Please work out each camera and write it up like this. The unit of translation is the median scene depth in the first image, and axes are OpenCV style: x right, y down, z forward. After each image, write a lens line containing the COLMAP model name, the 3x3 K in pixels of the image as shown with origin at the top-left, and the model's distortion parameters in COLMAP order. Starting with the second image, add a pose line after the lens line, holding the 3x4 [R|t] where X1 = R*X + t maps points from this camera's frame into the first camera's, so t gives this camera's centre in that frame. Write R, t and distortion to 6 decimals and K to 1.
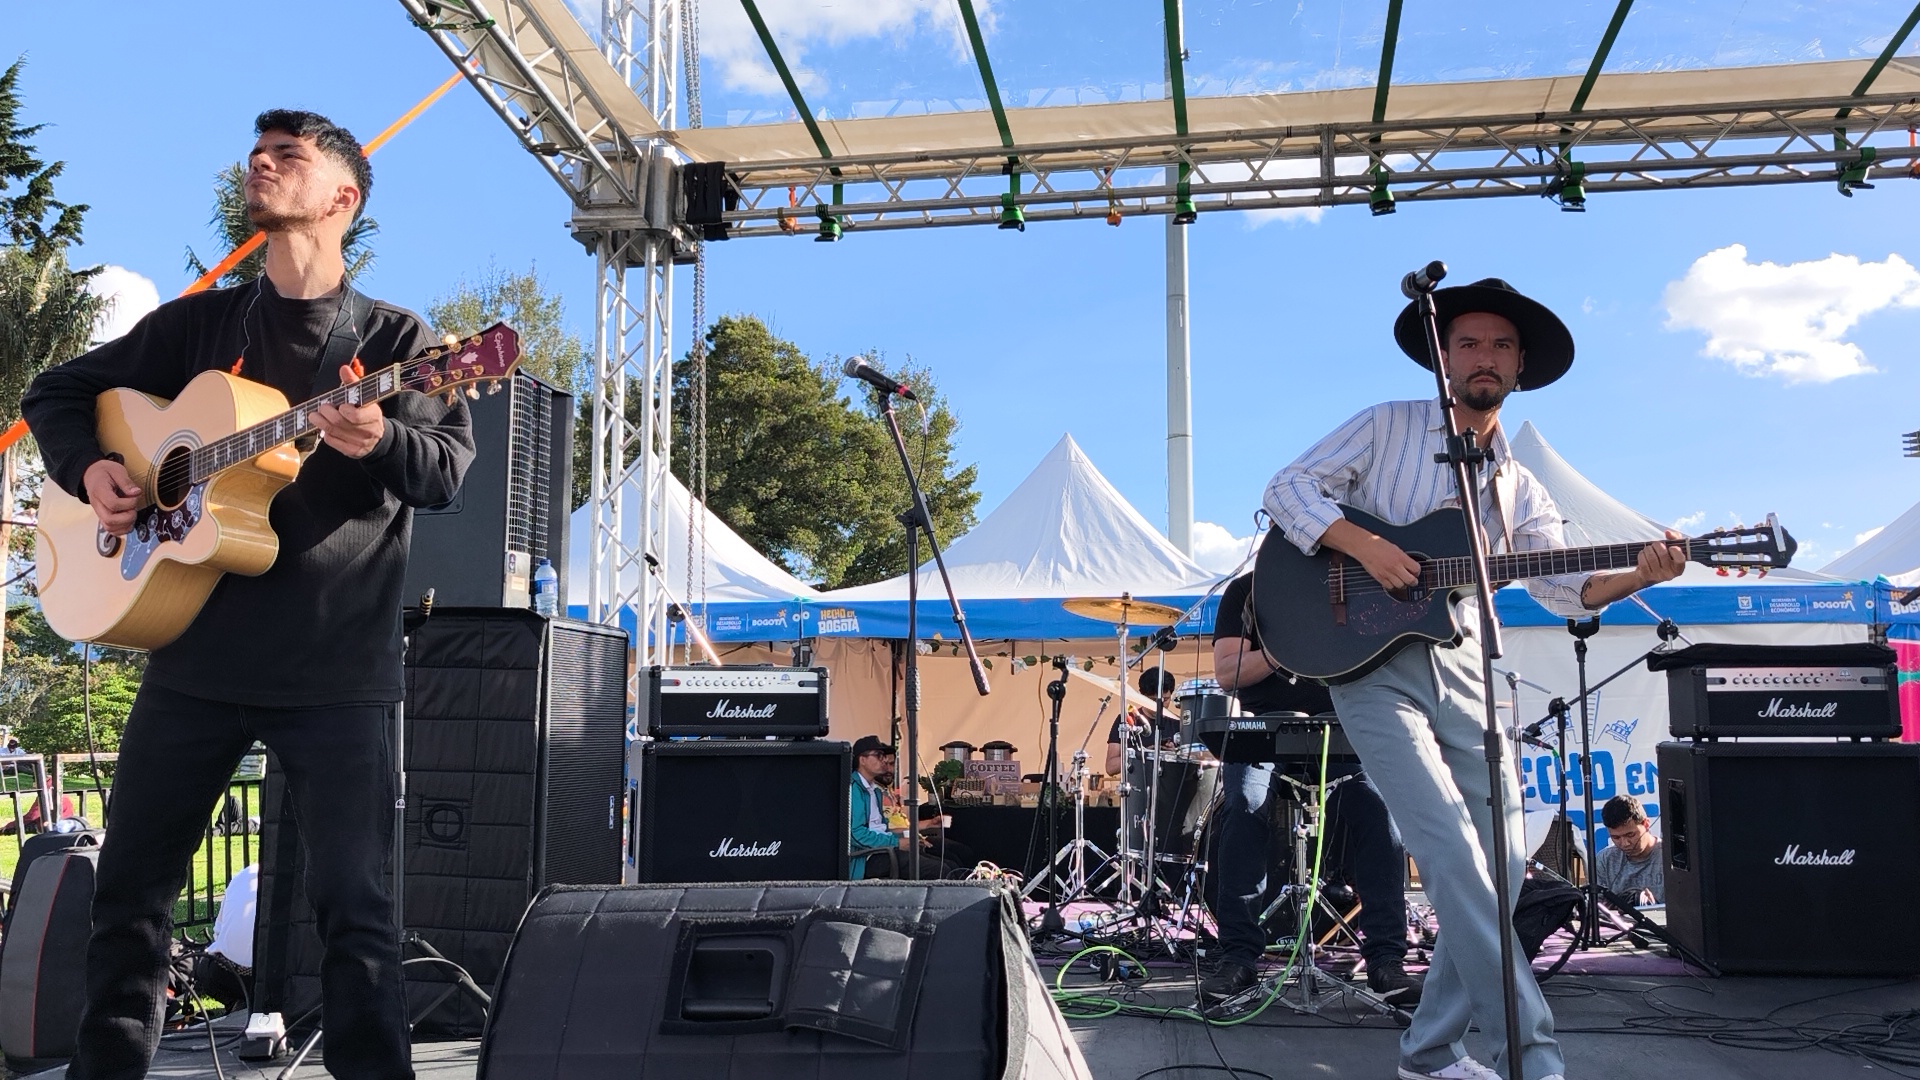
lens RADIAL K [[1623.2, 0, 960.0], [0, 1623.2, 540.0], [0, 0, 1]] dist [0.087371, -0.188105]
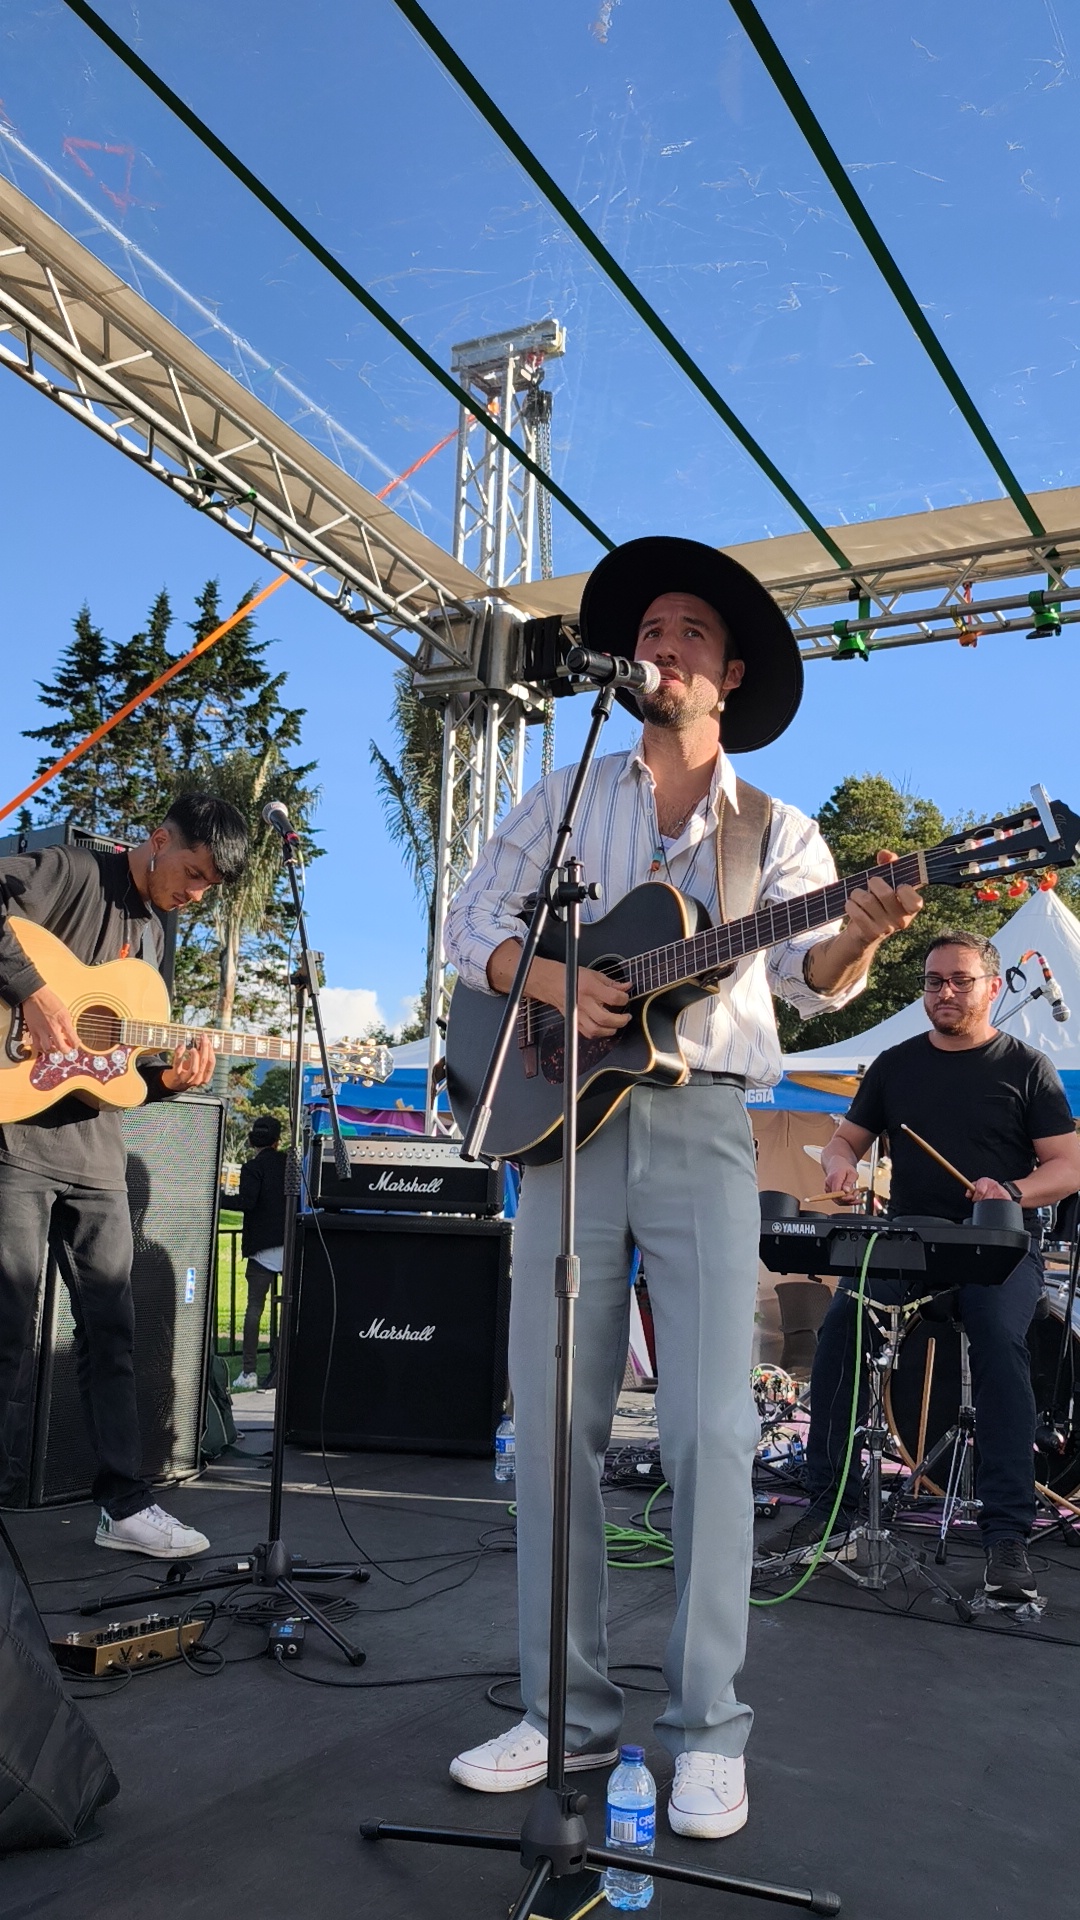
lens RADIAL K [[1630.4, 0, 533.4], [0, 1630.4, 965.3], [0, 0, 1]] dist [0.053773, -0.134160]
pose [[0.929968, -0.009147, -0.367527, 0.198404], [0.000103, 0.999697, -0.024620, 0.000413], [0.367641, 0.022858, 0.929687, 0.098155]]
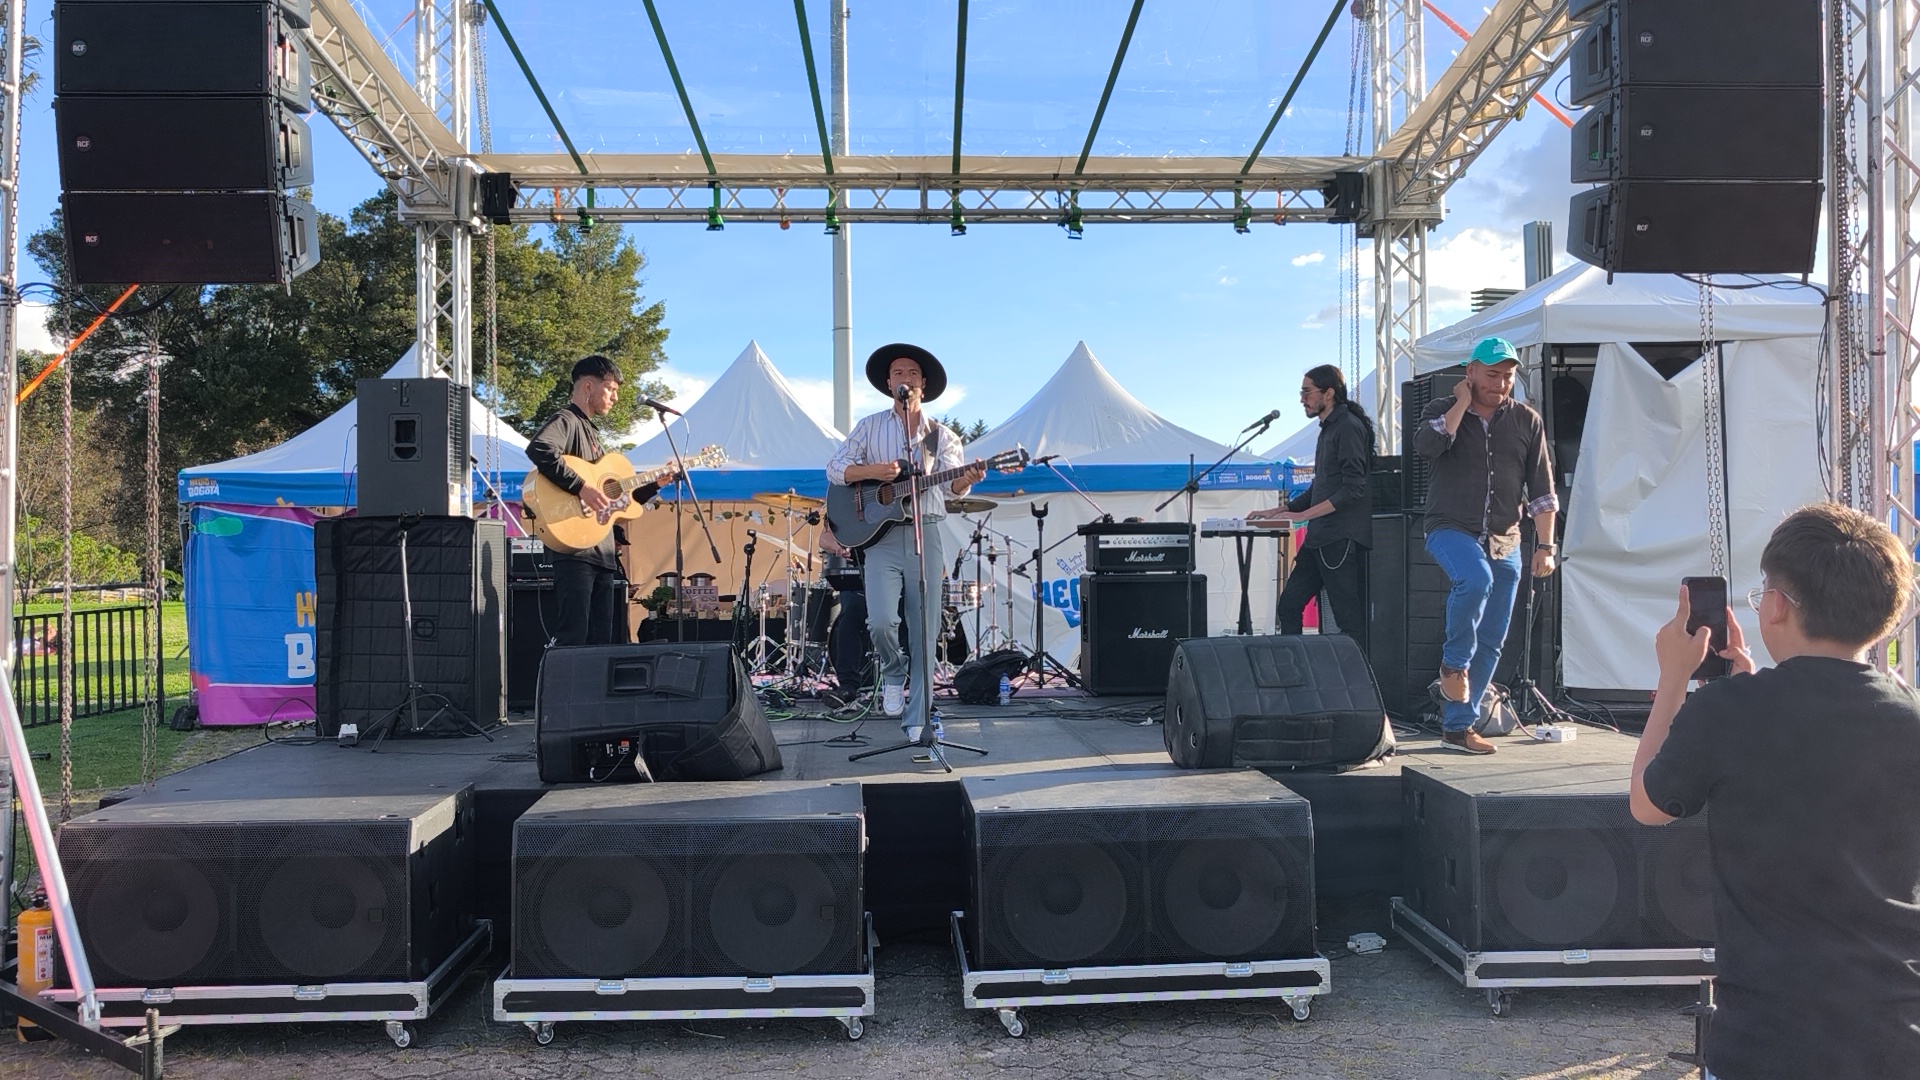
lens RADIAL K [[1622.5, 0, 960.0], [0, 1622.5, 540.0], [0, 0, 1]] dist [0.080716, -0.215833]
pose [[0.981301, -0.007749, 0.192323, -0.036504], [-0.013779, 0.993797, 0.110349, -0.077852], [-0.191985, -0.110936, 0.975108, -0.507721]]
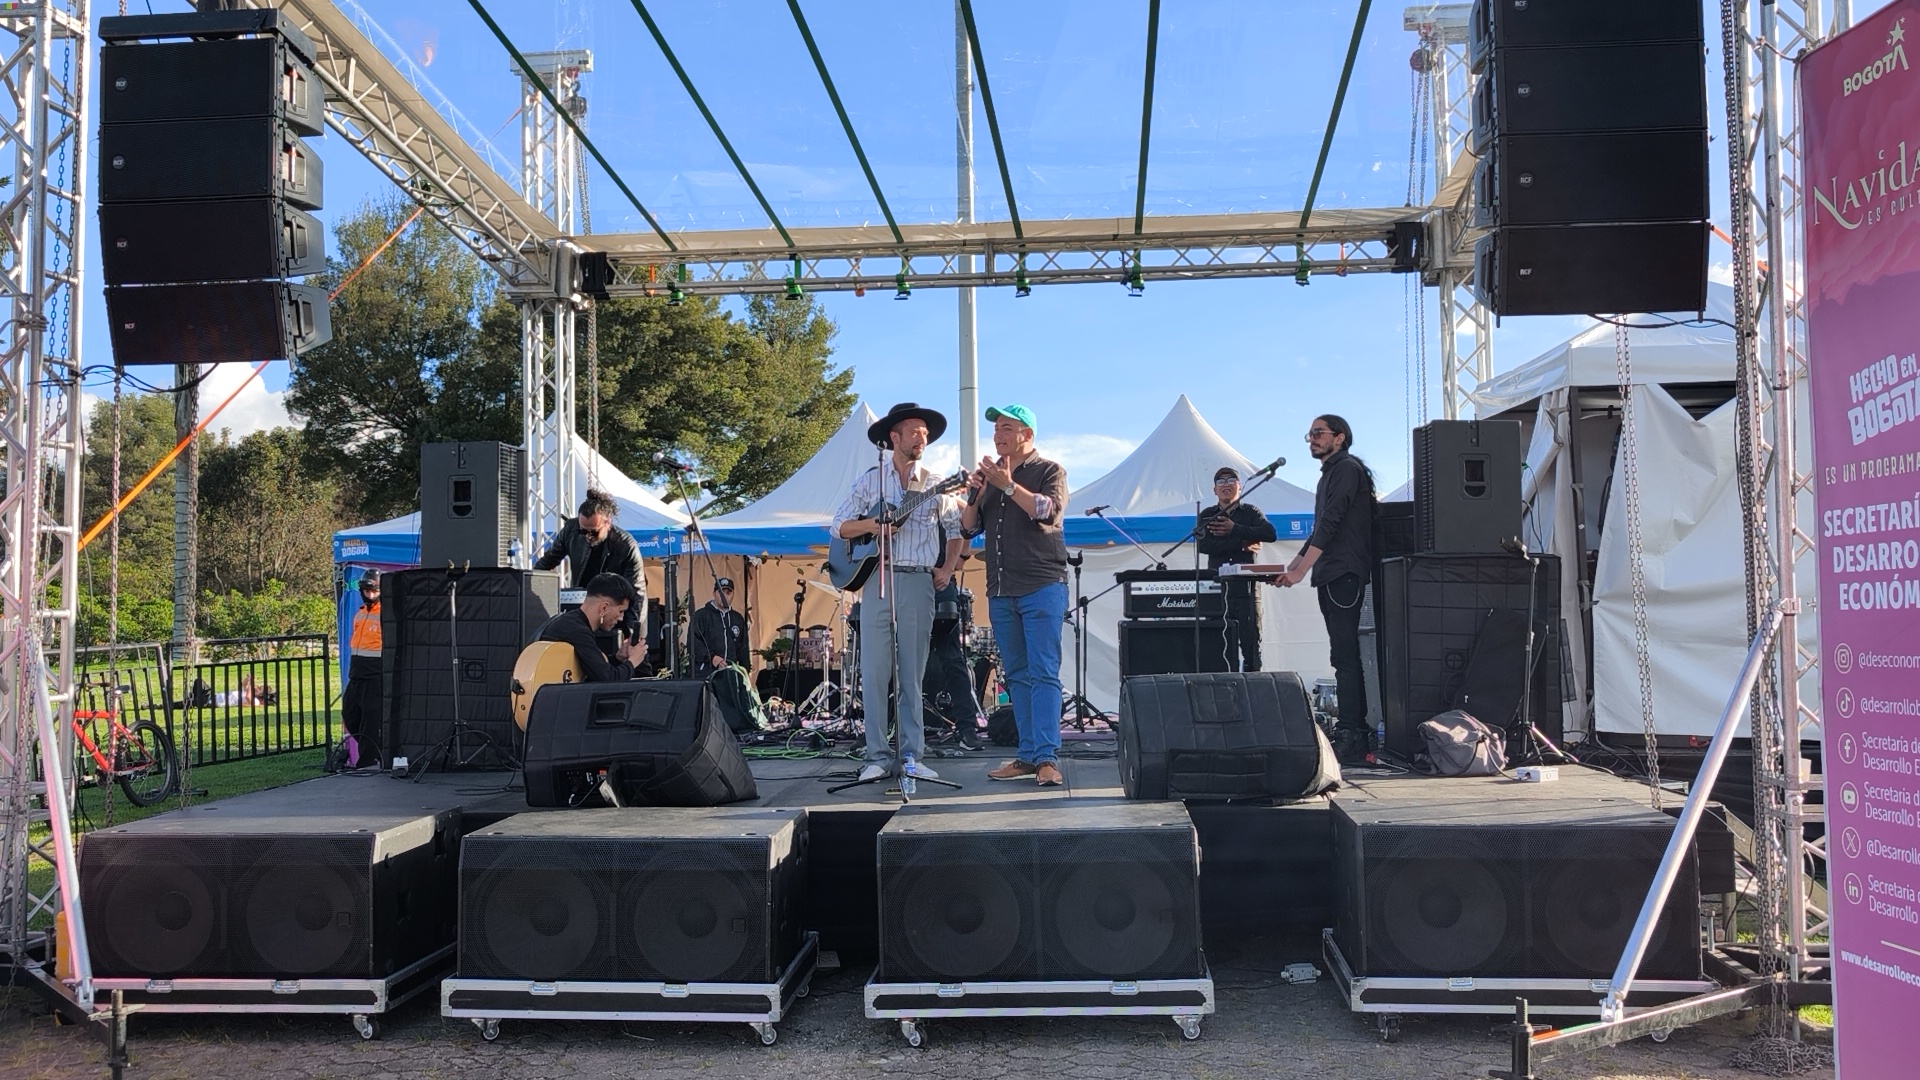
lens RADIAL K [[1622.5, 0, 960.0], [0, 1622.5, 540.0], [0, 0, 1]] dist [0.080716, -0.215833]
pose [[0.998120, -0.011960, 0.060118, 0.093522], [0.007476, 0.997210, 0.074269, -0.075010], [-0.060839, -0.073680, 0.995424, -0.576433]]
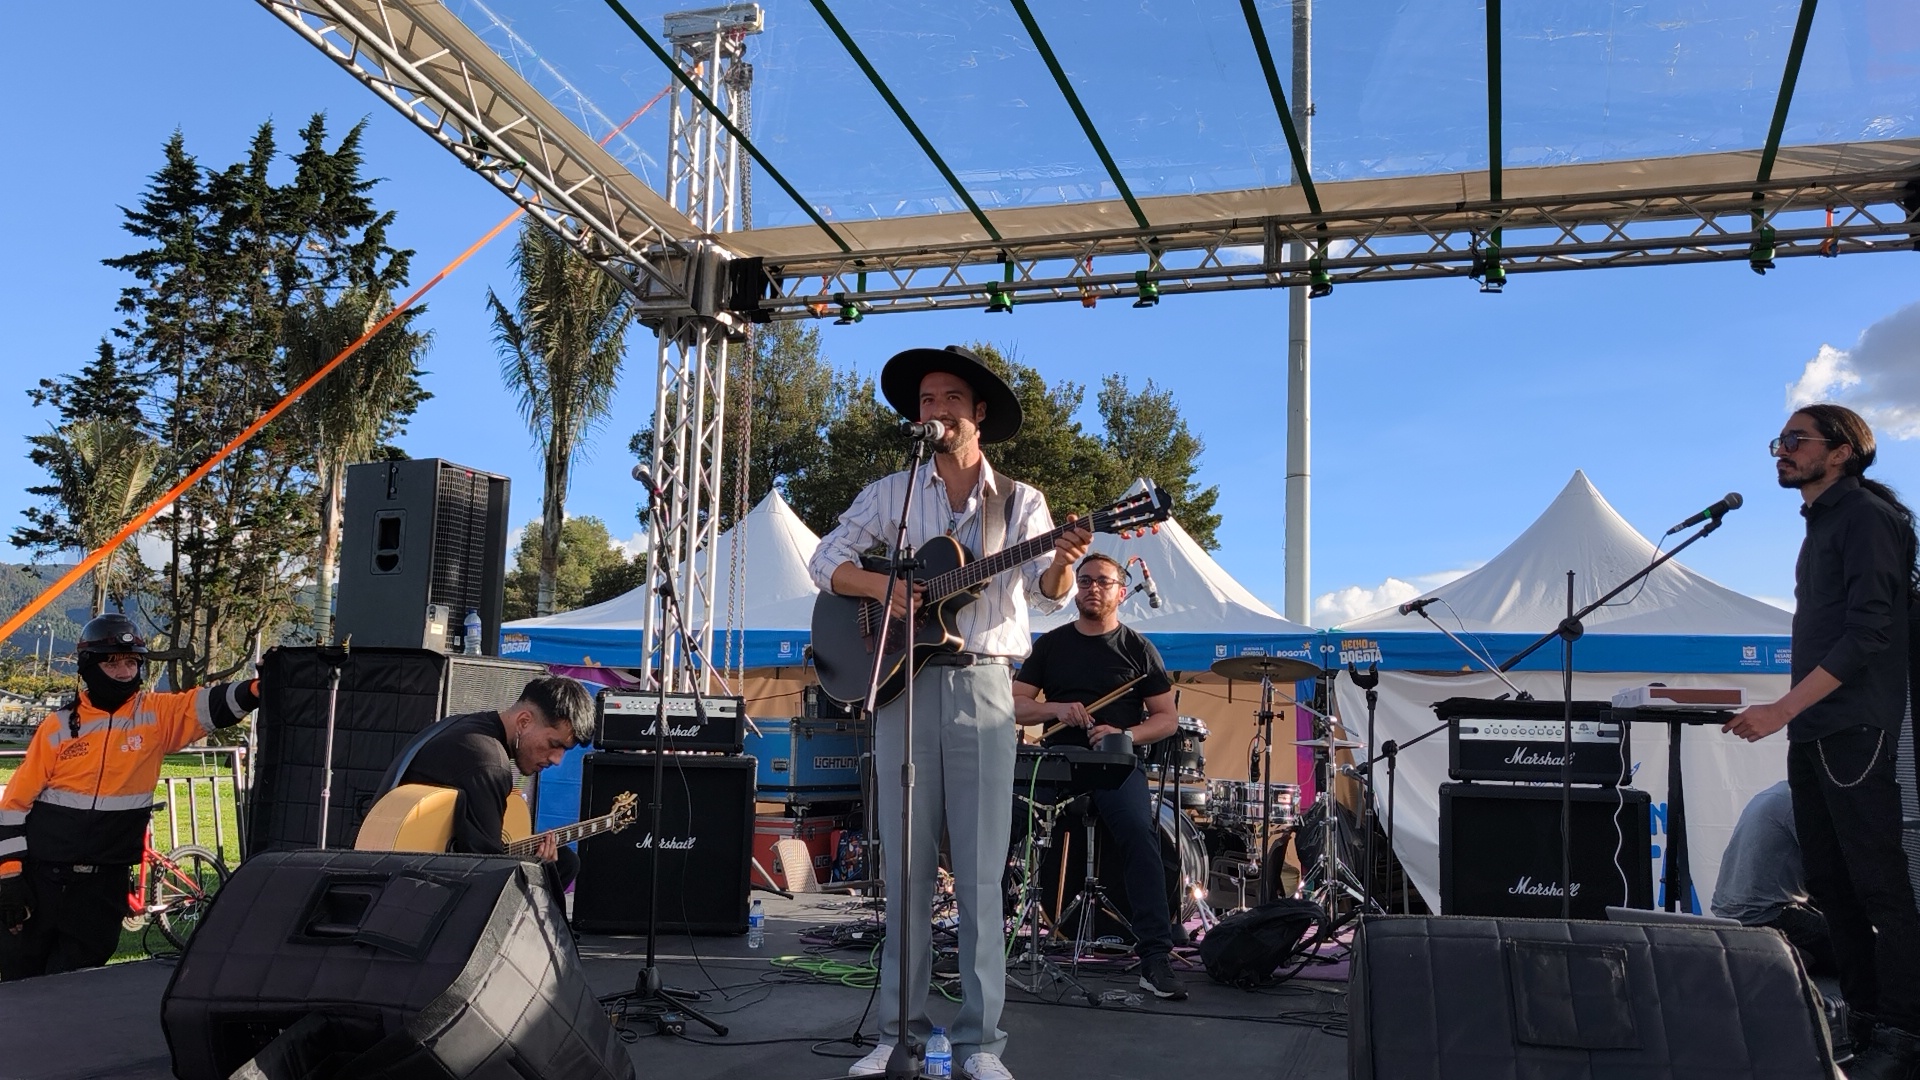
lens RADIAL K [[1622.5, 0, 960.0], [0, 1622.5, 540.0], [0, 0, 1]] dist [0.080716, -0.215833]
pose [[0.984064, 0.009764, -0.177544, 0.206856], [-0.011546, 0.999893, -0.009004, -0.021044], [0.177437, 0.010911, 0.984072, -0.119831]]
